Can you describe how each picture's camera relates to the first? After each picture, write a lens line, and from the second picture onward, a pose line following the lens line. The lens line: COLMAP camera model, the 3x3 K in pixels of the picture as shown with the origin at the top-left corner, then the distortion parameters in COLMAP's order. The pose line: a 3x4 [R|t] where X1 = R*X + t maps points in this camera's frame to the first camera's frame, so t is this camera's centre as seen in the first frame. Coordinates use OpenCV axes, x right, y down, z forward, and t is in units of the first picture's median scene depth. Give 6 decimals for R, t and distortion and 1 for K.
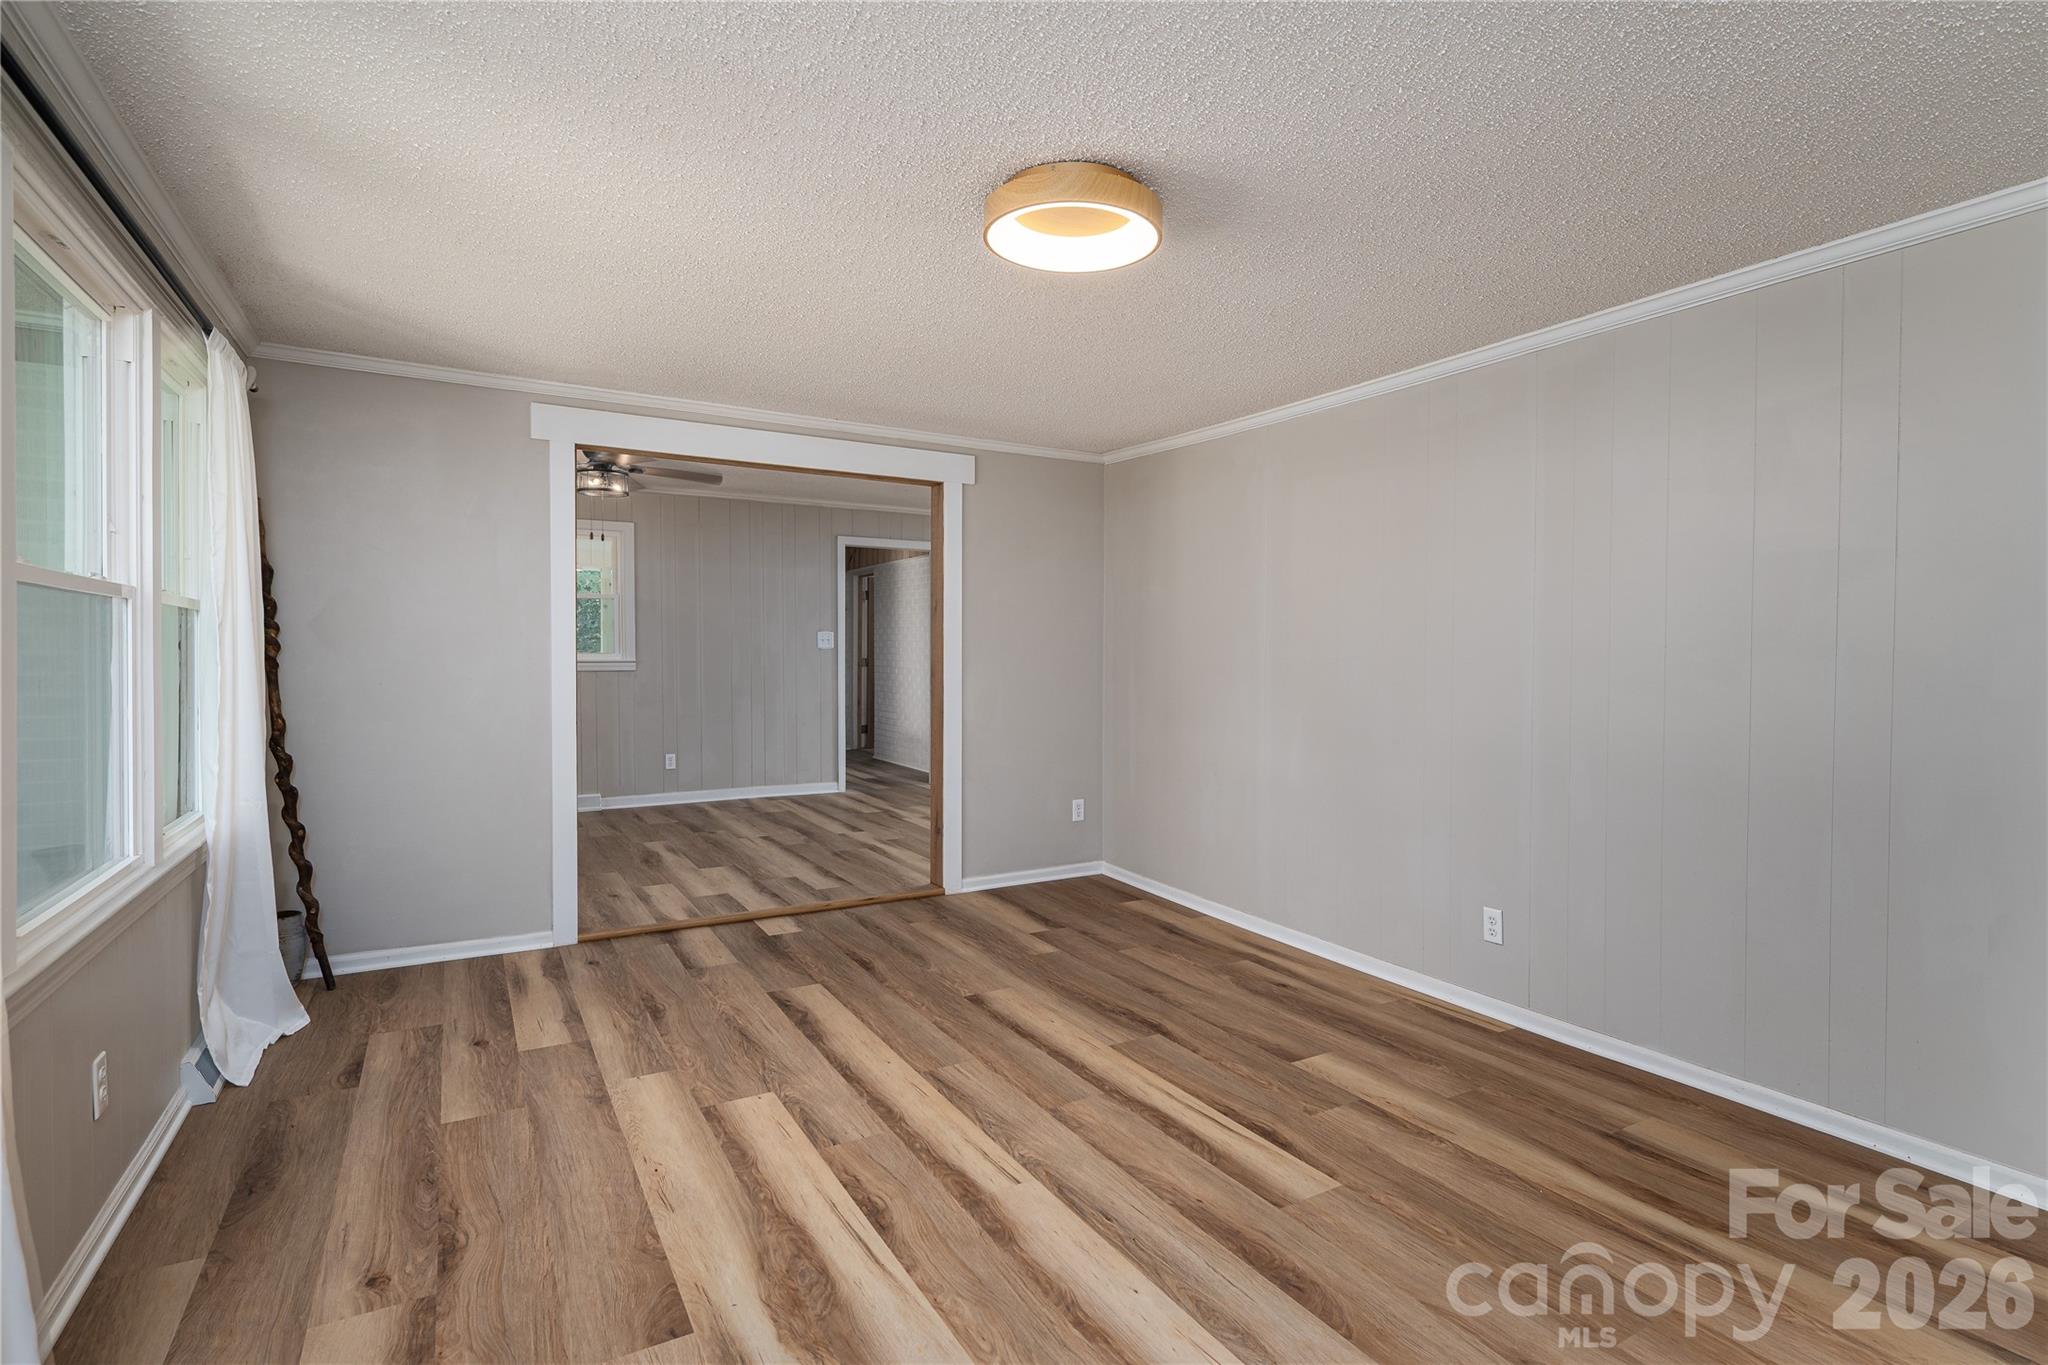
lens RADIAL K [[985.7, 0, 1051.4], [0, 985.7, 644.3], [0, 0, 1]] dist [0.002045, 0.000100]
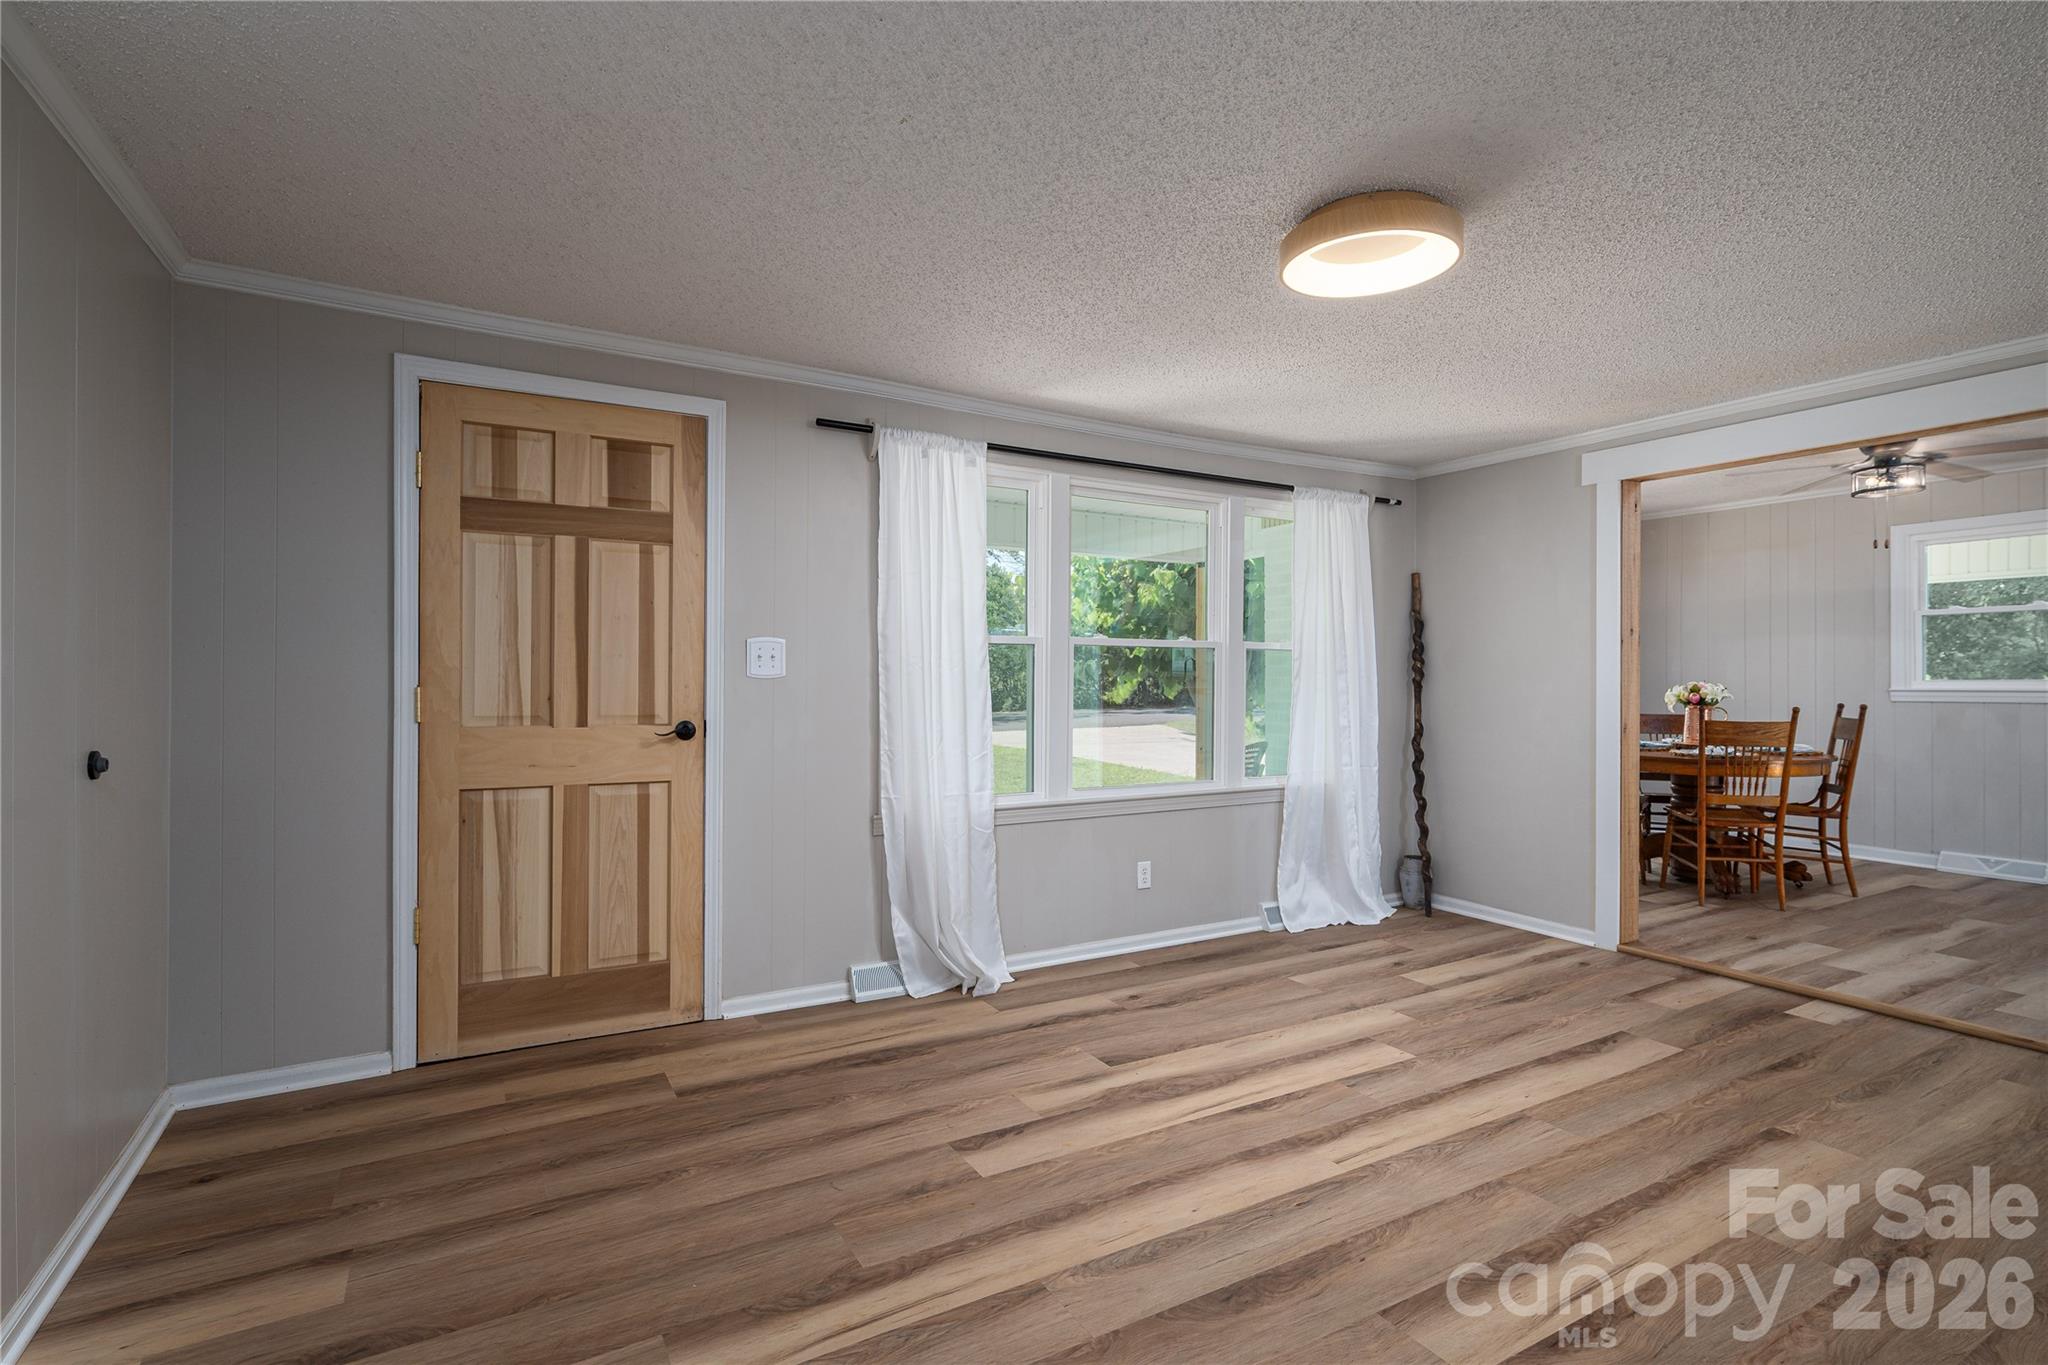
lens RADIAL K [[985.7, 0, 1022.7], [0, 985.7, 687.8], [0, 0, 1]] dist [0.002045, 0.000100]
pose [[-0.022089, 0.002298, -0.999753, 0.863961], [0.006669, 0.999975, 0.002151, 0.018524], [0.999734, -0.006620, -0.022103, 0.562533]]
